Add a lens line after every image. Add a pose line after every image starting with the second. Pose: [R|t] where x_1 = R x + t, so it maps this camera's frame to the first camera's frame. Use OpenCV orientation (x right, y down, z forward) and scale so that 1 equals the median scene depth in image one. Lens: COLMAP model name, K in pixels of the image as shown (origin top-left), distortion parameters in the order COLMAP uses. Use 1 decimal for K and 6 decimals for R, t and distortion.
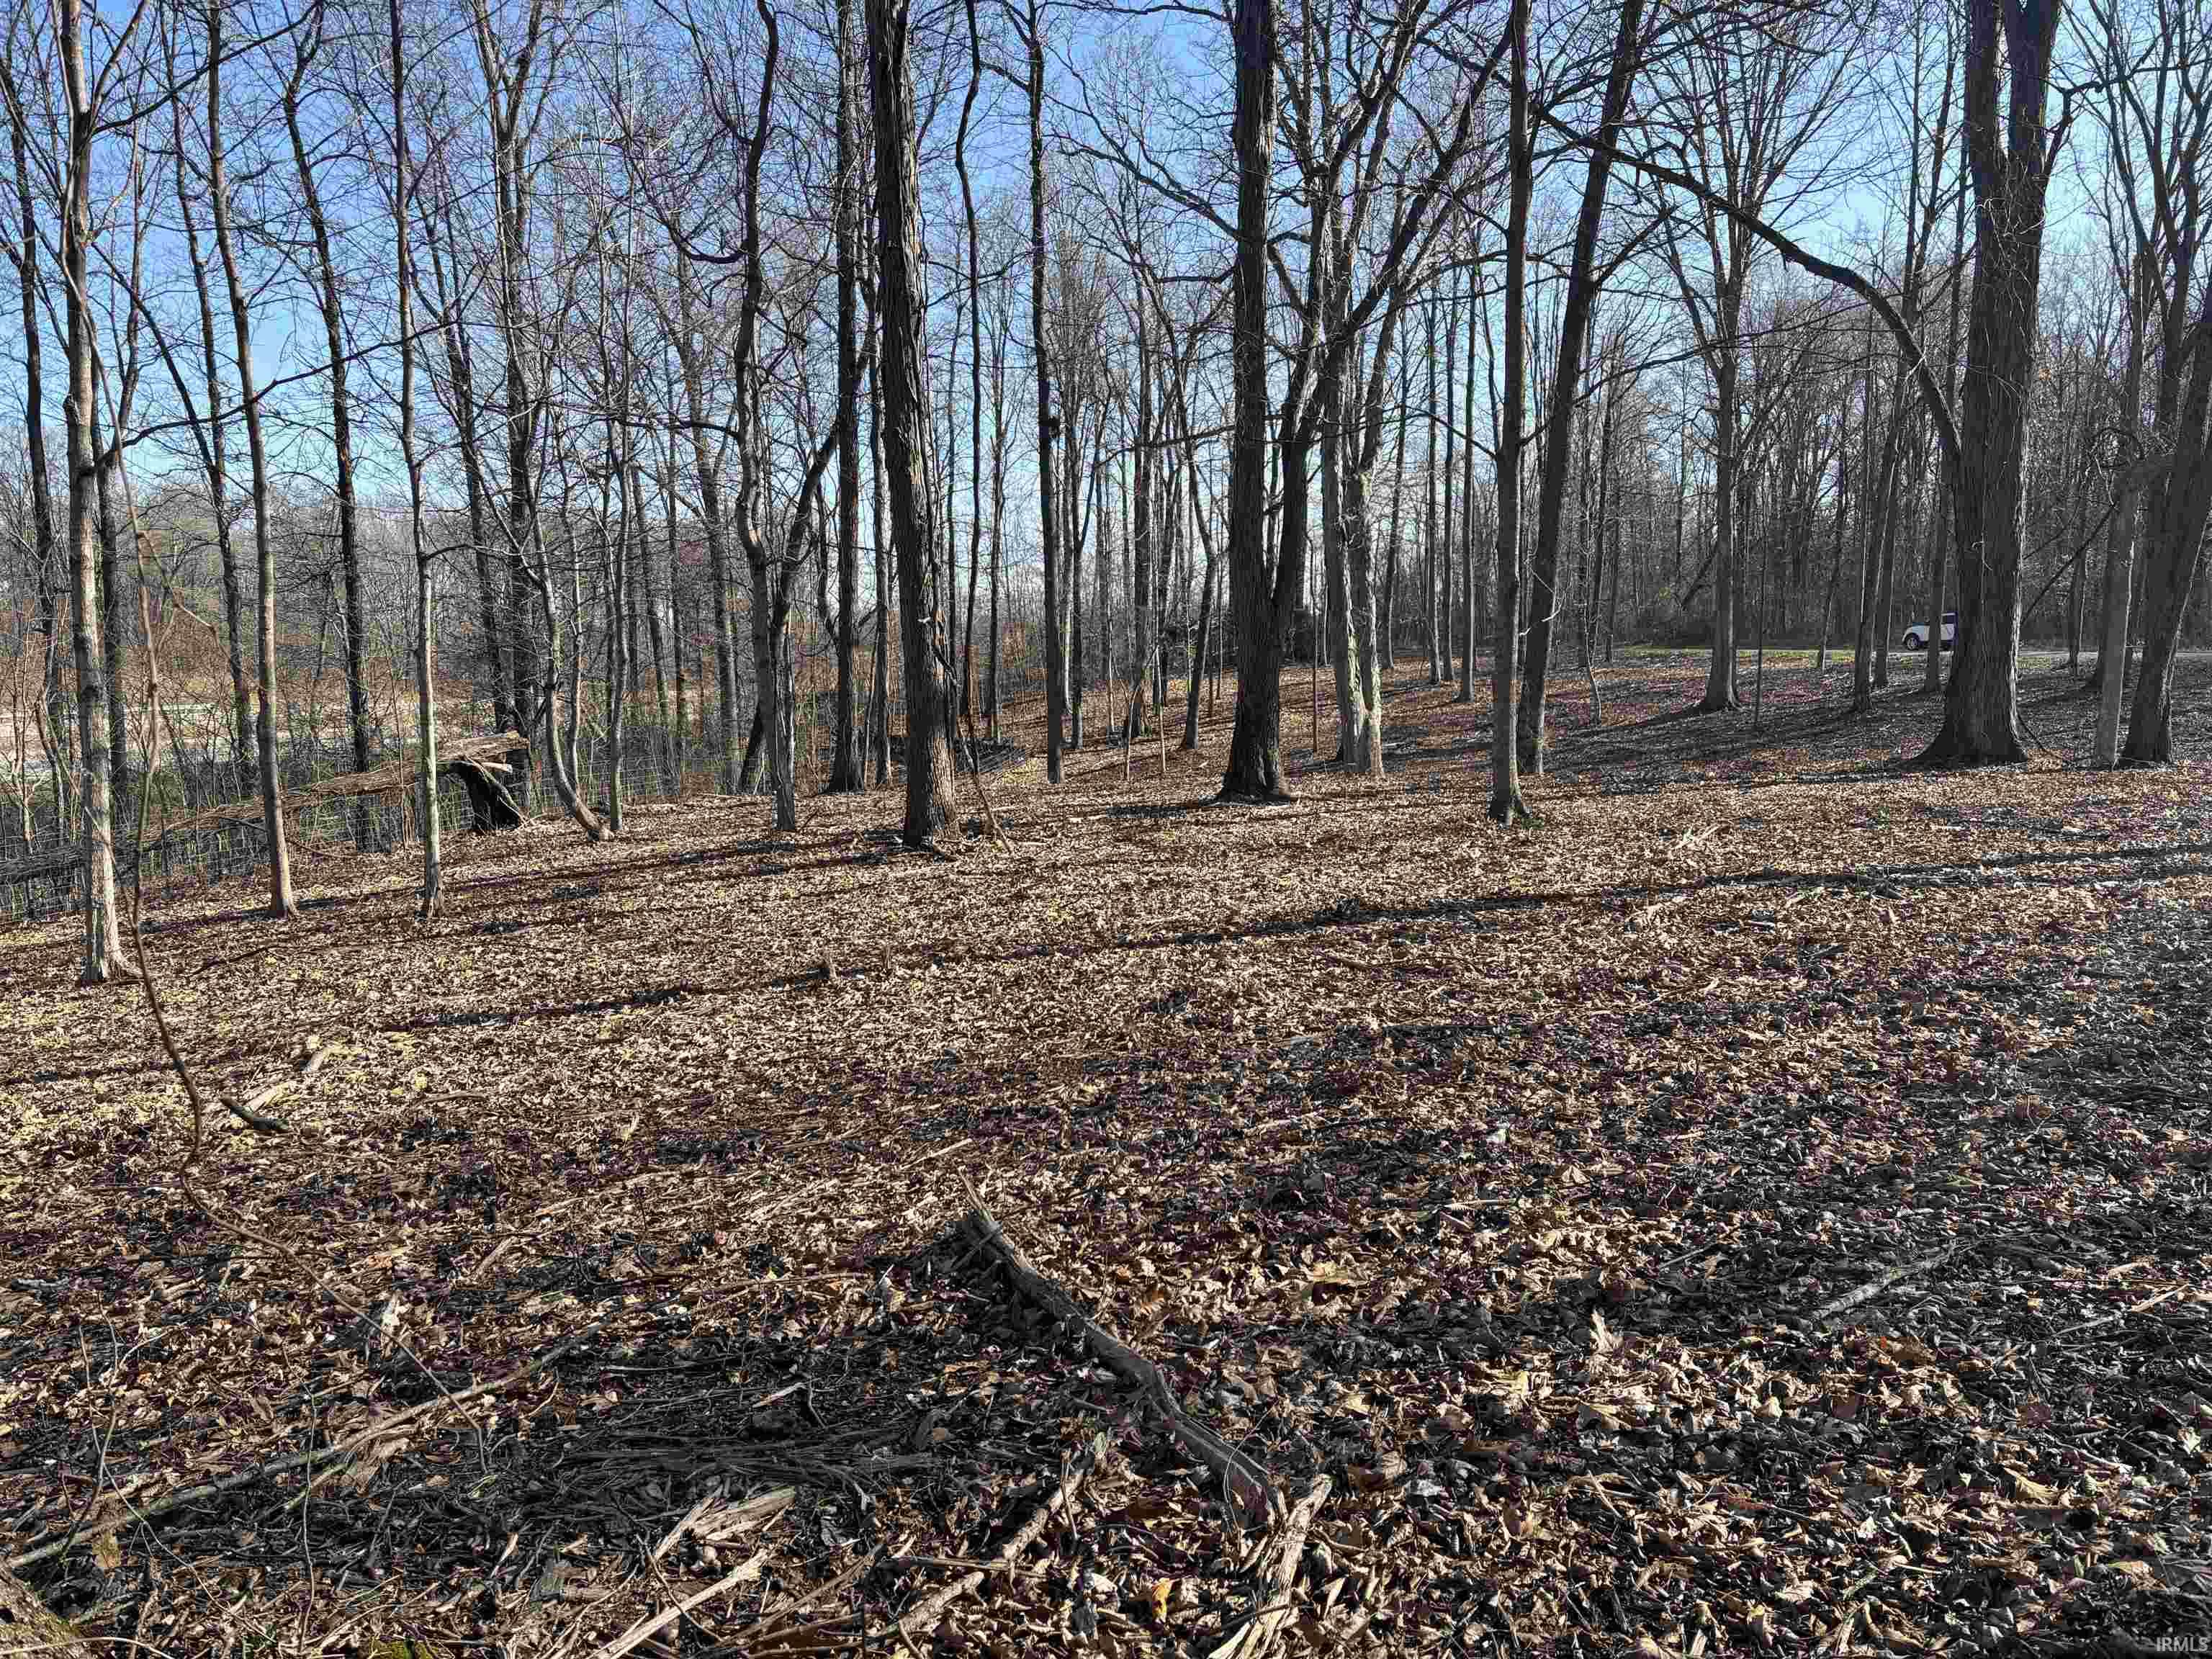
lens RADIAL K [[1656.4, 0, 1125.8], [0, 1656.4, 819.6], [0, 0, 1]] dist [0.023402, 0.001105]
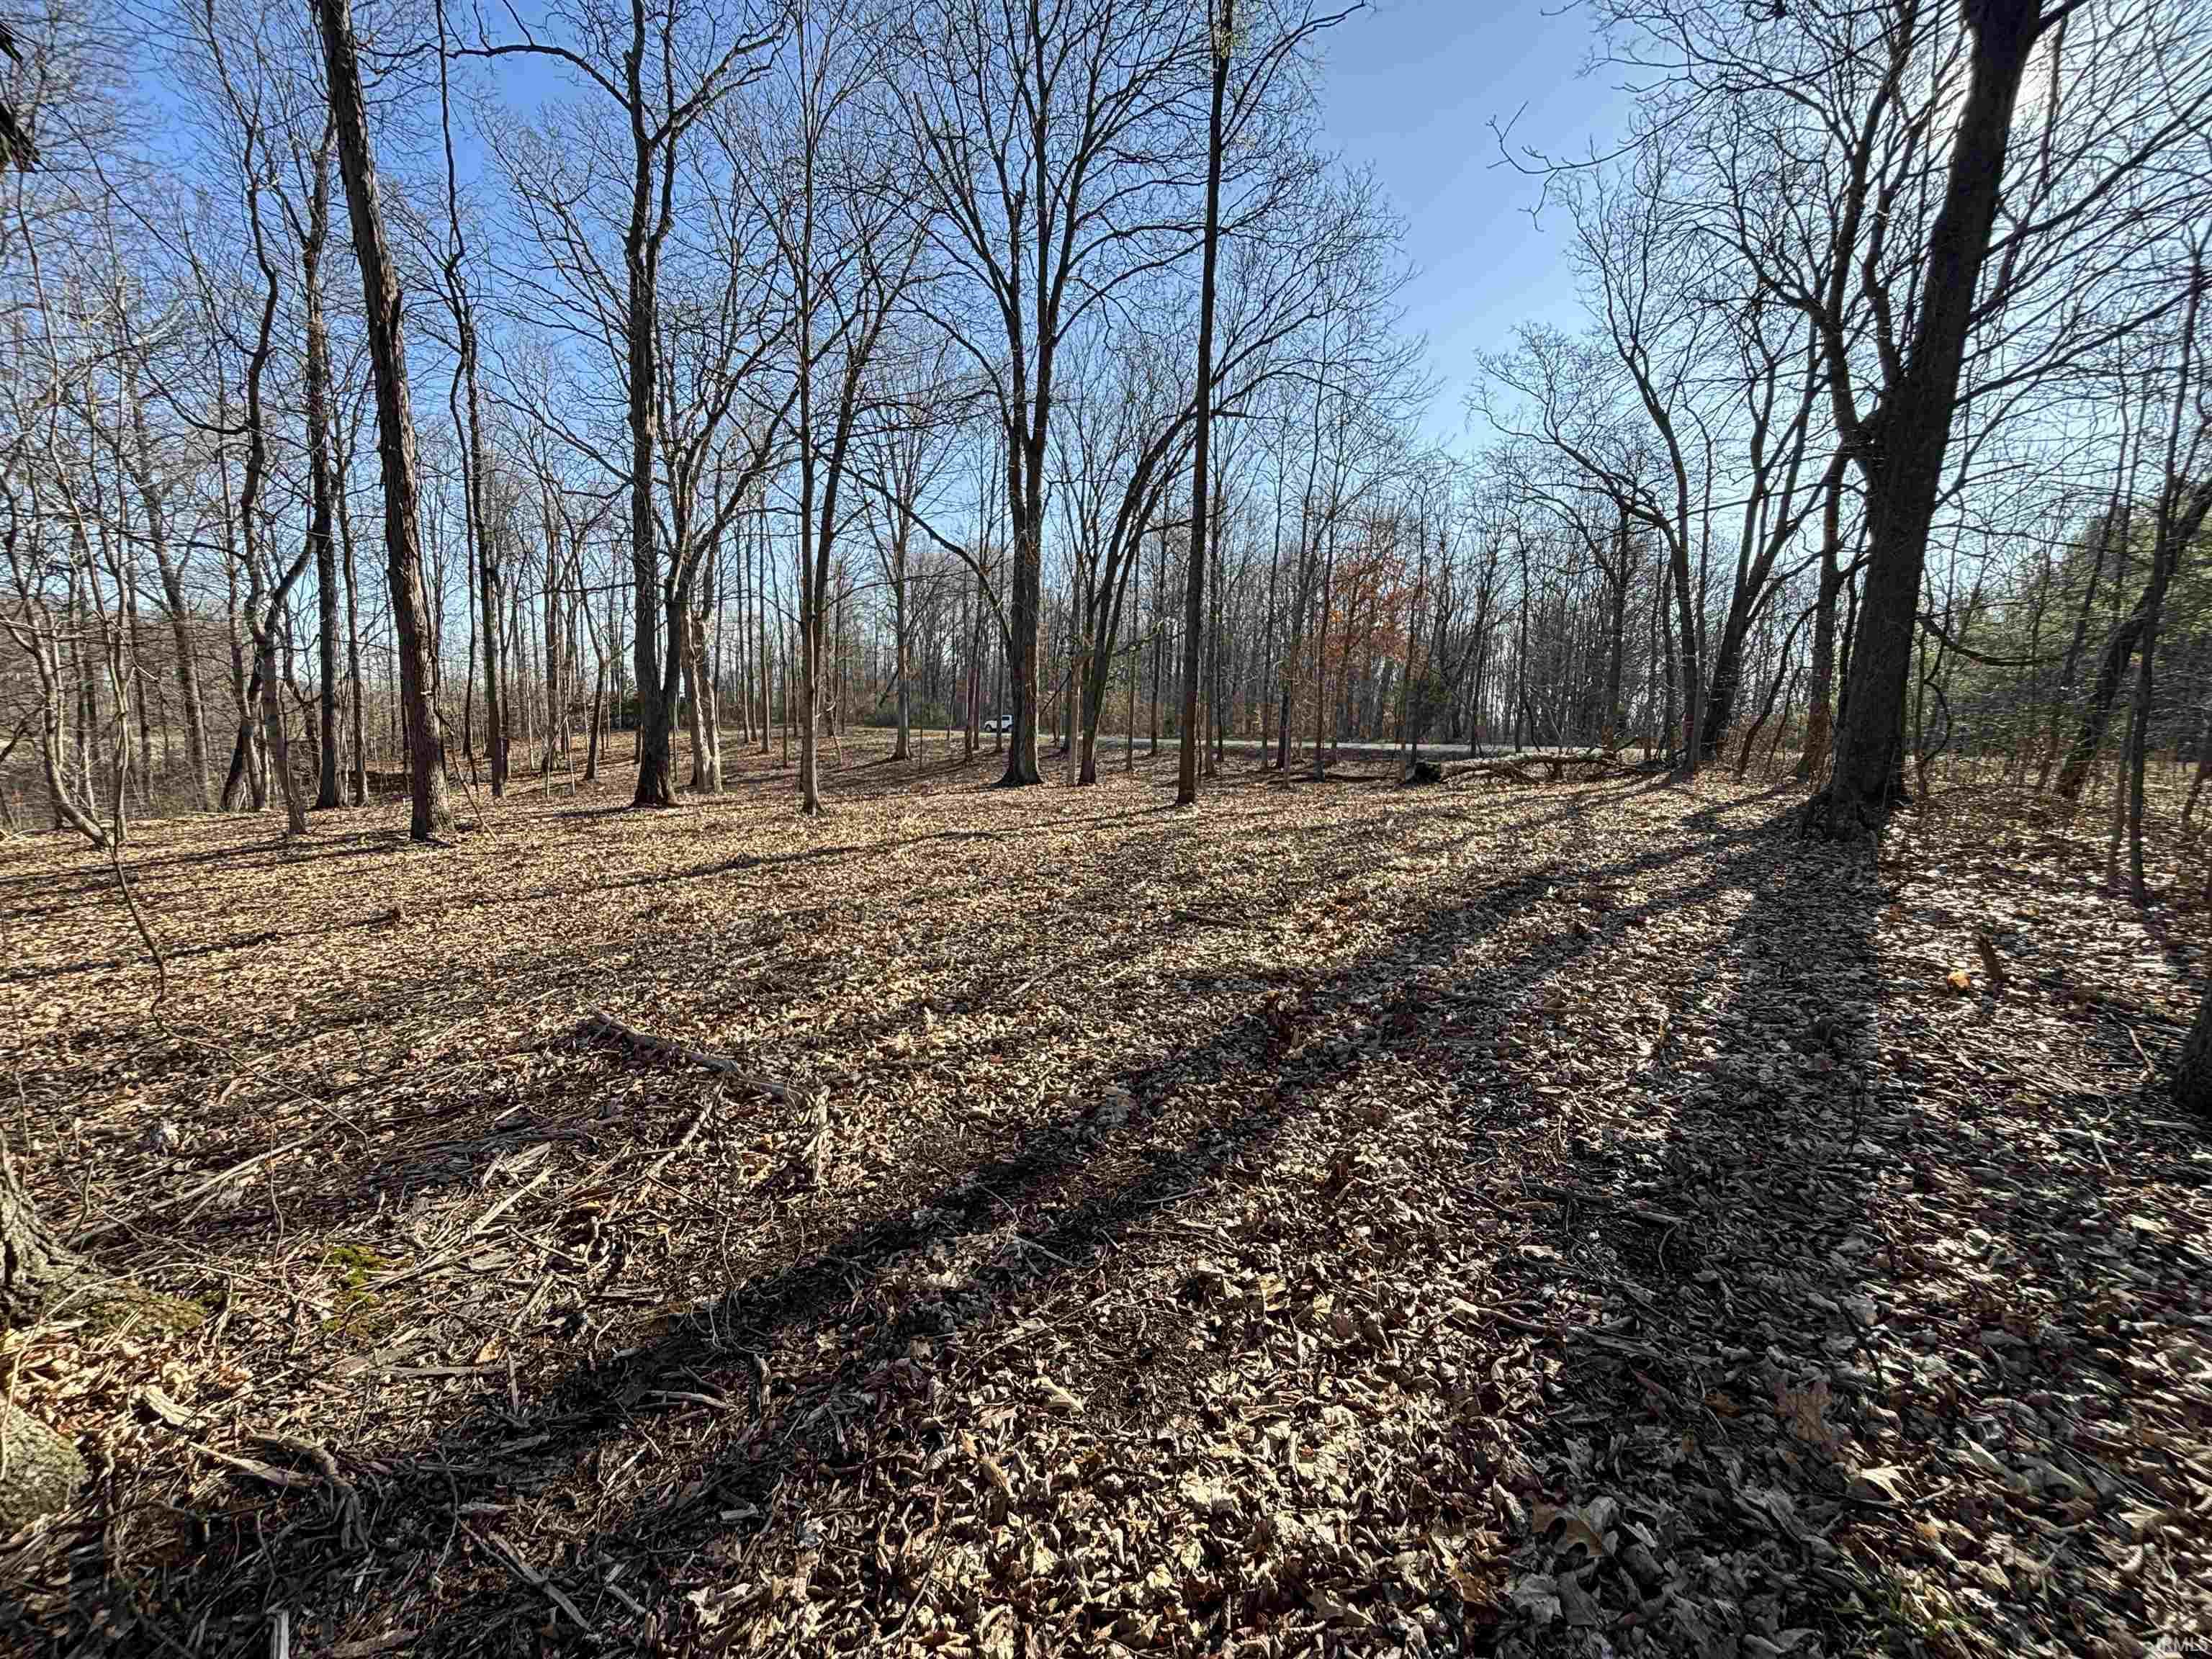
lens RADIAL K [[888.7, 0, 1106.0], [0, 888.7, 829.5], [0, 0, 1]] dist [0.000545, -0.000013]
pose [[0.838417, -0.032437, 0.544062, -0.125430], [0.026209, 0.999472, 0.019201, 0.022108], [-0.544398, -0.001839, 0.838825, -0.128680]]
